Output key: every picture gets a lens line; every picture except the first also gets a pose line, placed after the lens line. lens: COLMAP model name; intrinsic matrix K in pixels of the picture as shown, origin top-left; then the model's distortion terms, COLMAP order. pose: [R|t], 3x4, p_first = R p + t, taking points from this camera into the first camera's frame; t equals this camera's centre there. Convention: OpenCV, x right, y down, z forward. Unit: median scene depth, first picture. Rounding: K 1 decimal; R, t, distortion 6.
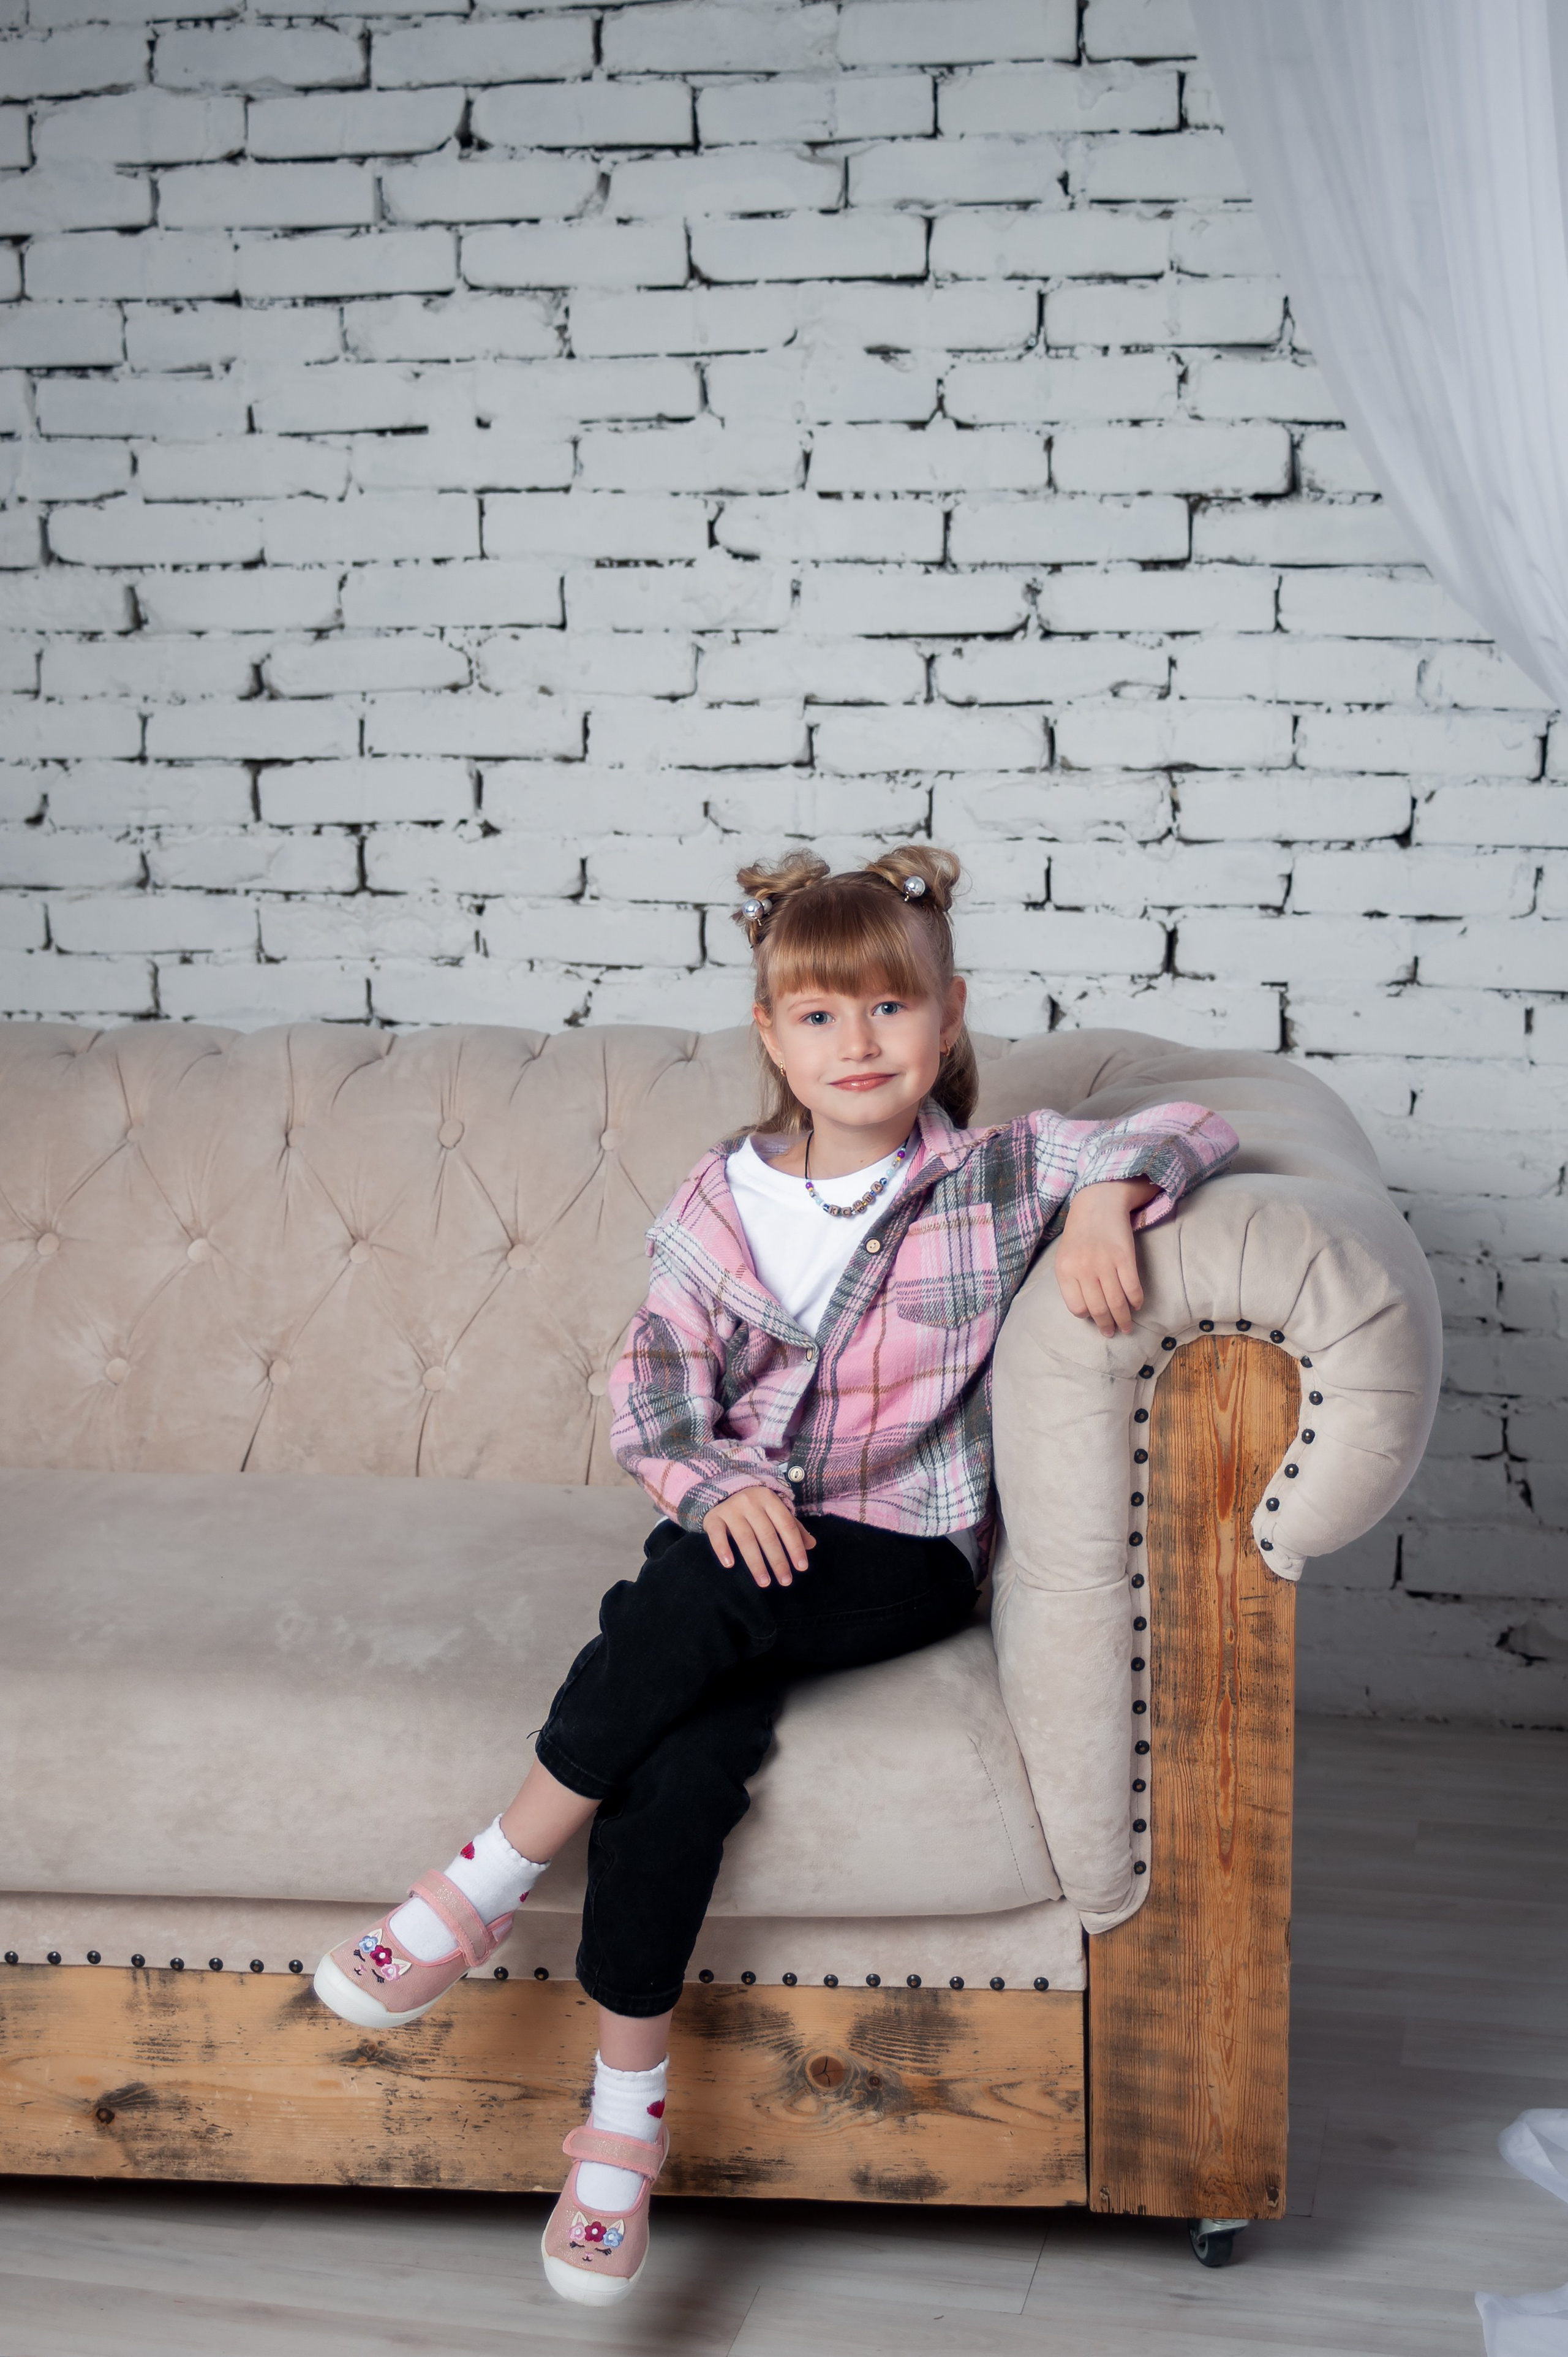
lens RADIAL K [[3419.1, 0, 821.3], [0, 3419.1, 1081.3], [0, 0, 1]] dist [-0.050091, 0.038534]
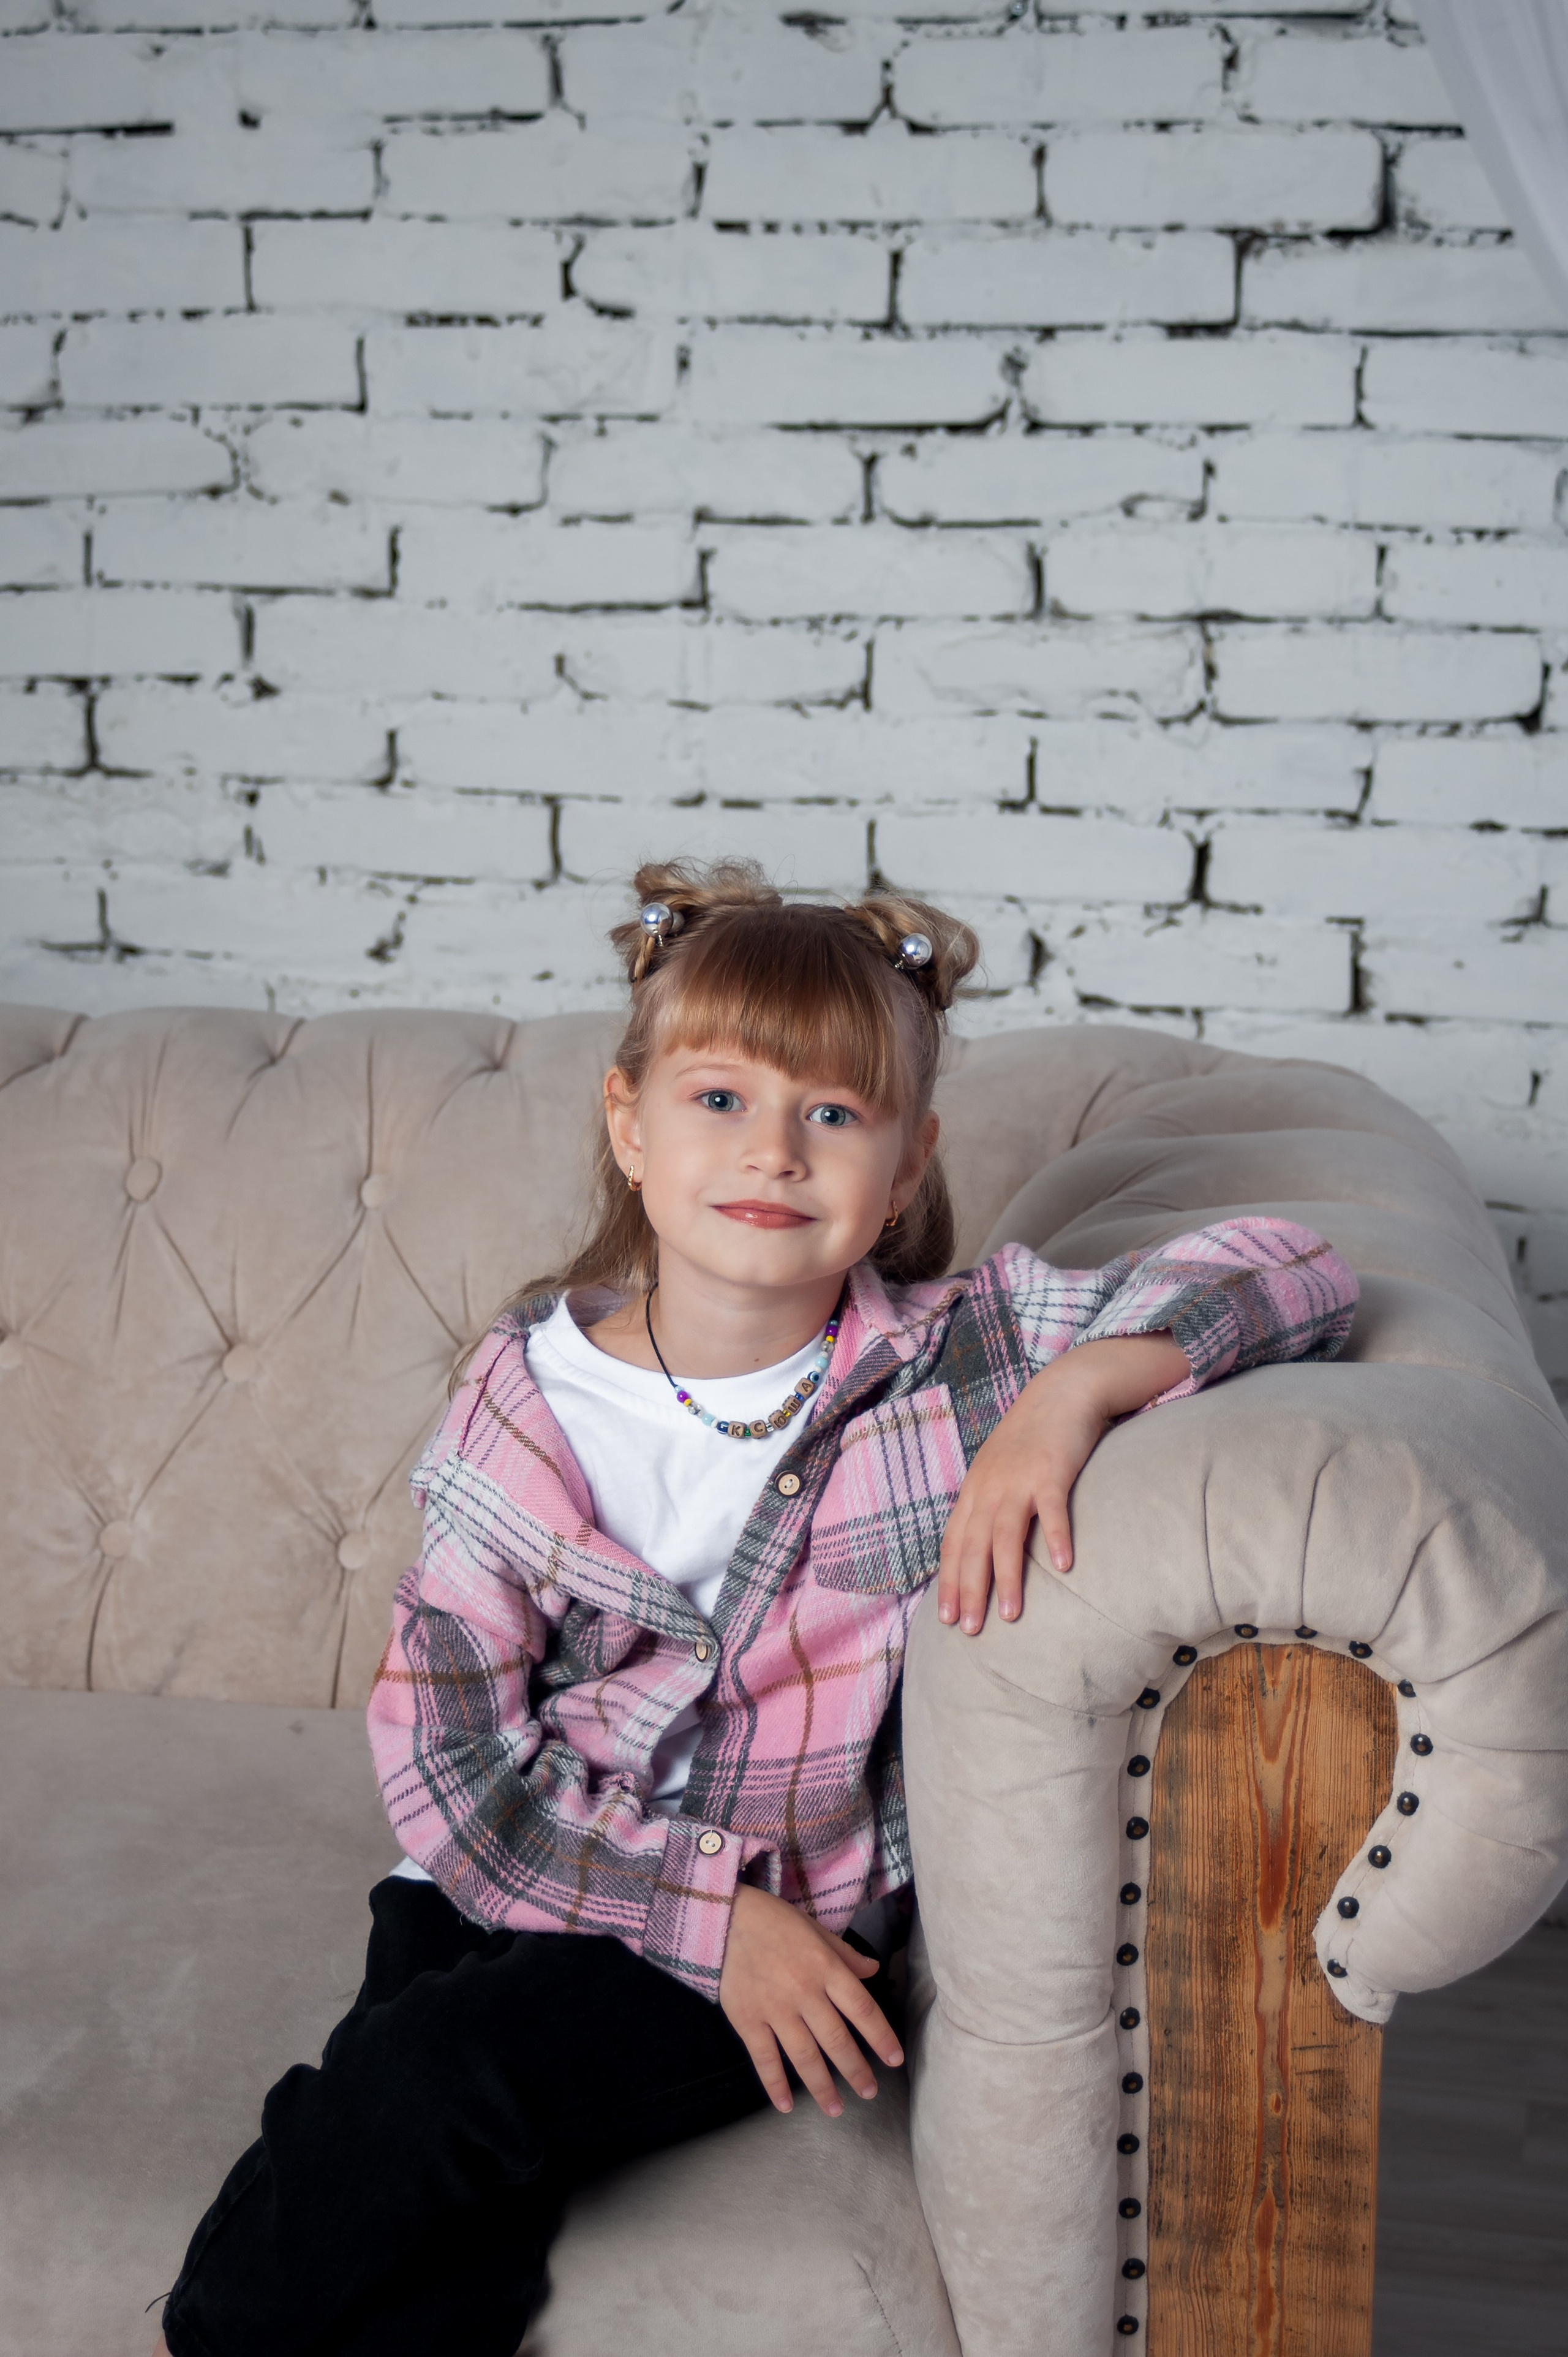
lens RADIAL K [[3676.0, 0, 791.6], [0, 3676.0, 1067.8], [0, 0, 1]] dist [-0.014675, 0.007700]
pose [[0.999924, 0.008719, -0.008702, 0.023721], [-0.008123, 0.997768, 0.066278, -0.048611], [0.009260, -0.066203, 0.997763, 0.229479]]
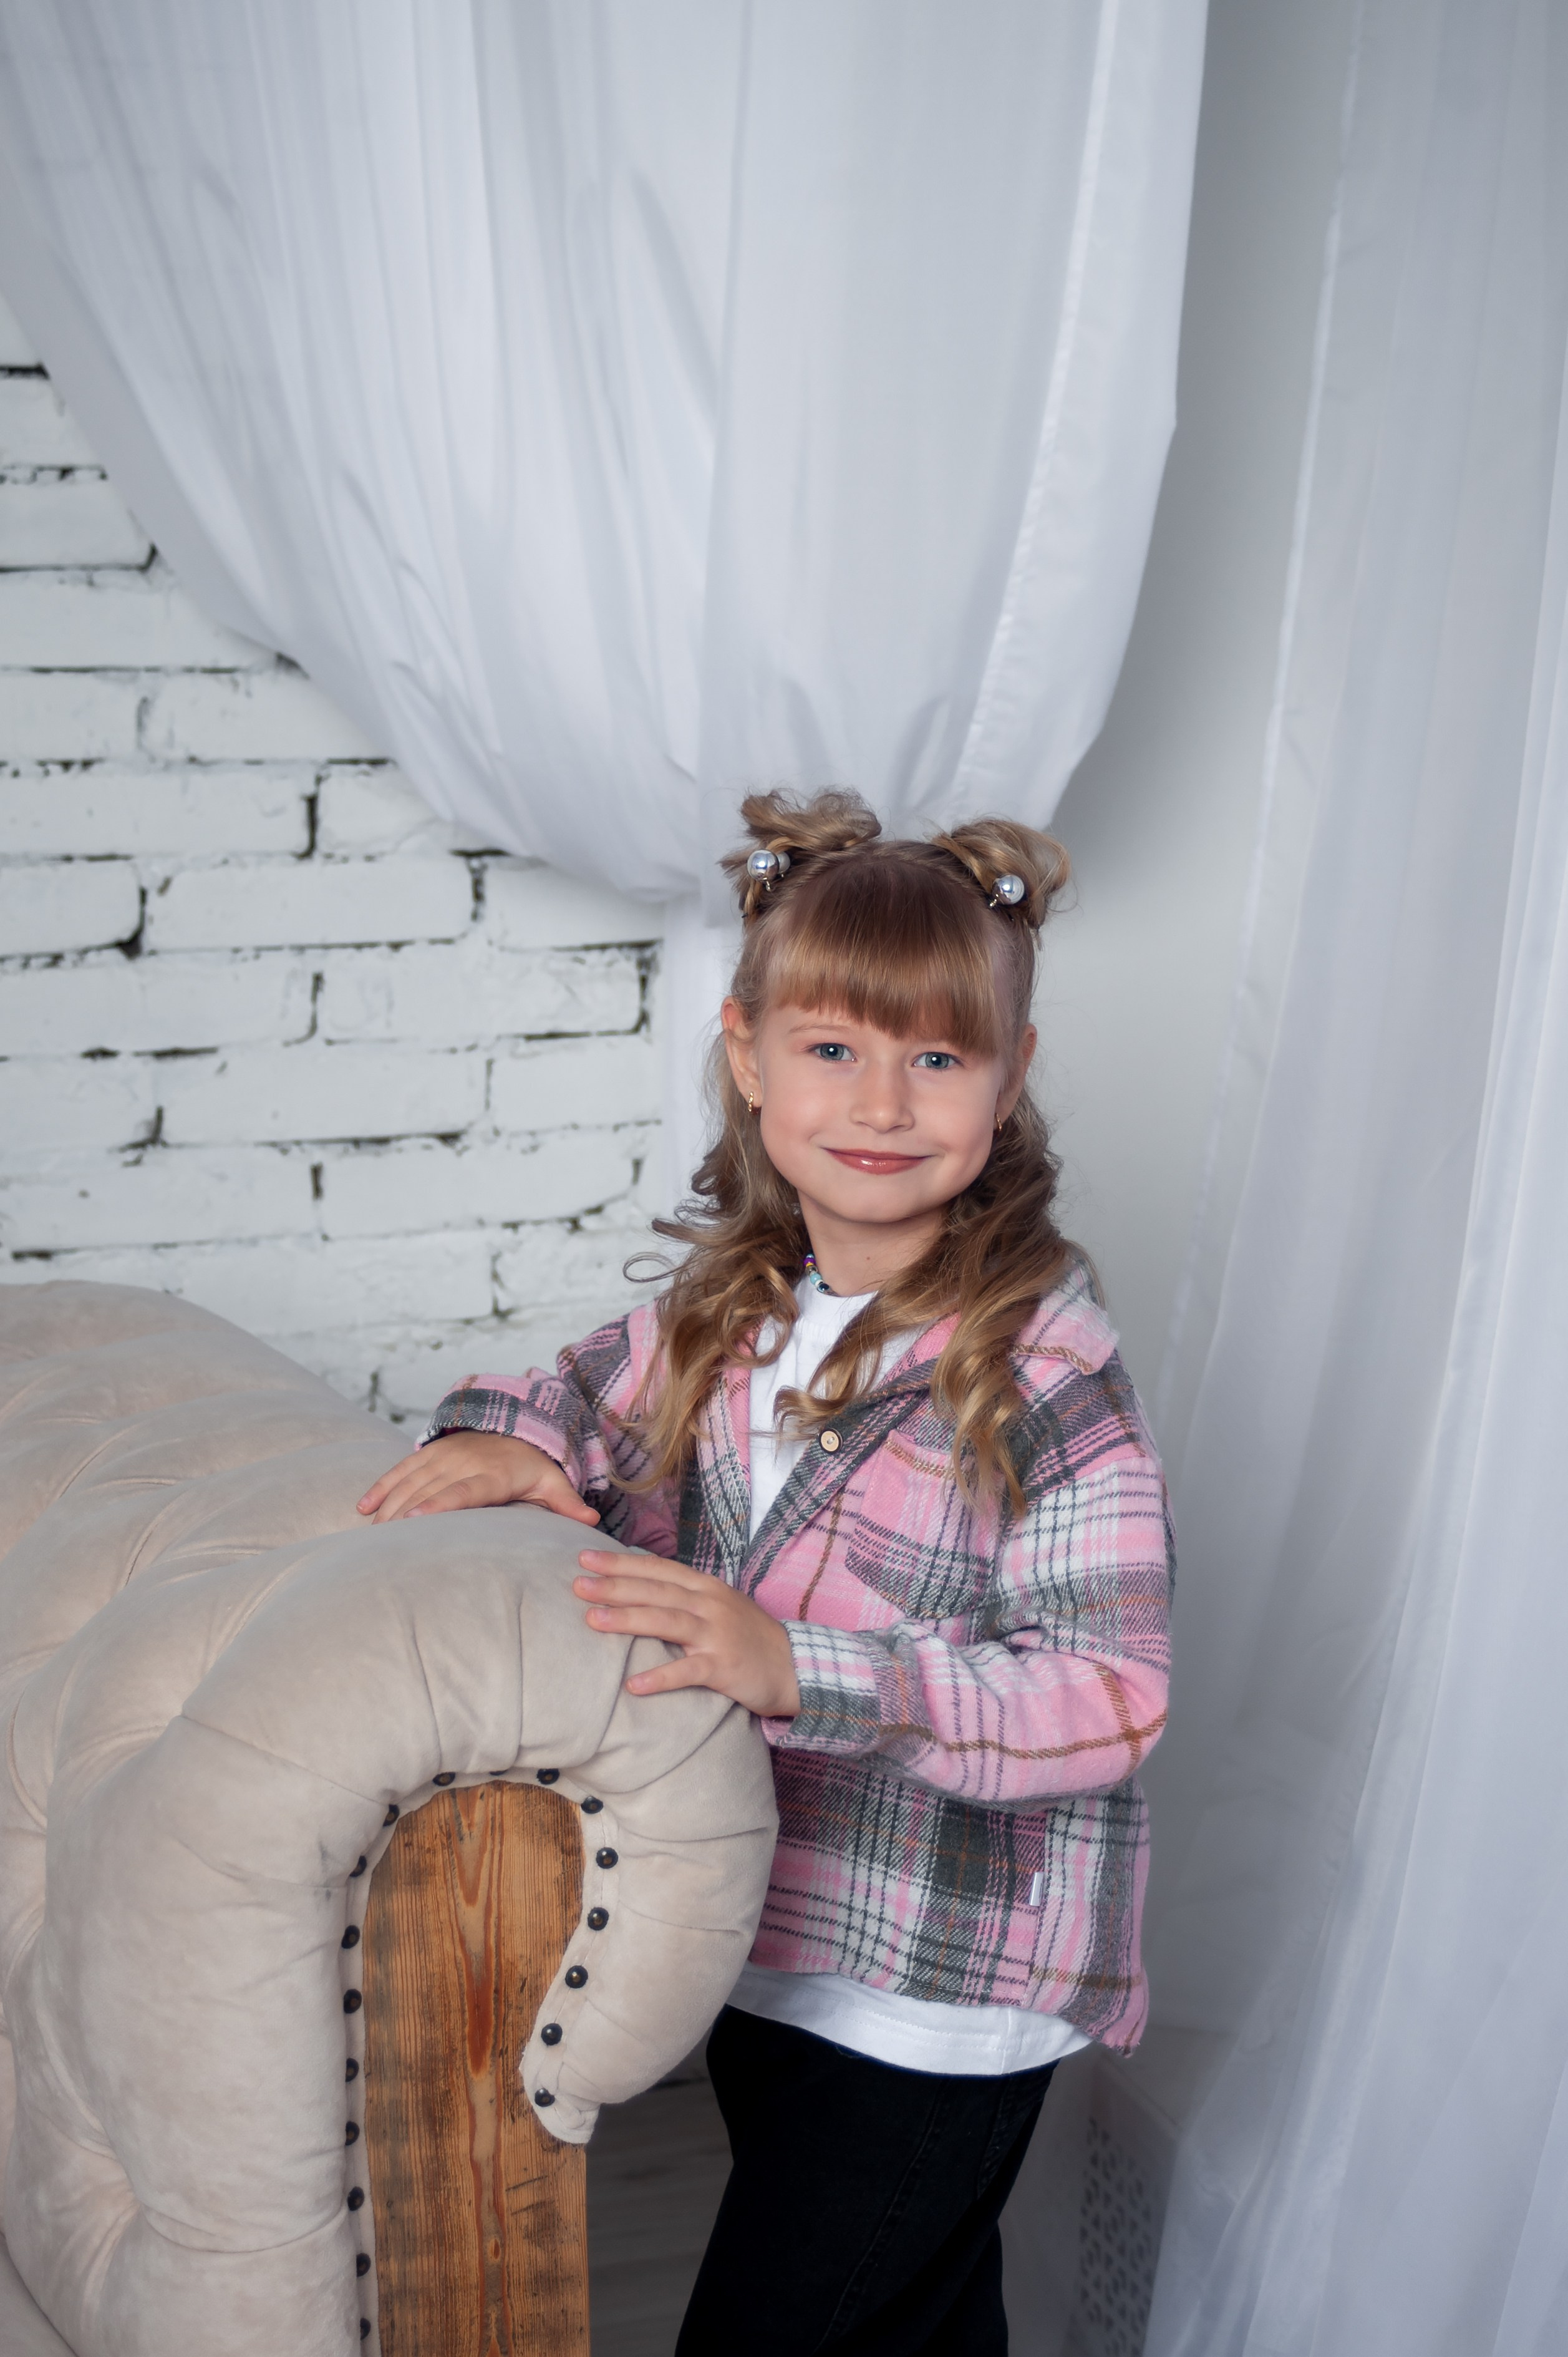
lens RADIAL K [[3750.6, 0, 794.9], [0, 3750.6, 1098.1], [0, 0, 1]] dist [-0.020178, 0.046793]
pose [[0.858515, -0.083669, 0.505916, -0.112431], [0.089567, 0.995900, 0.012712, -0.036711], [-0.504905, 0.034400, 0.862489, 0.248040]]
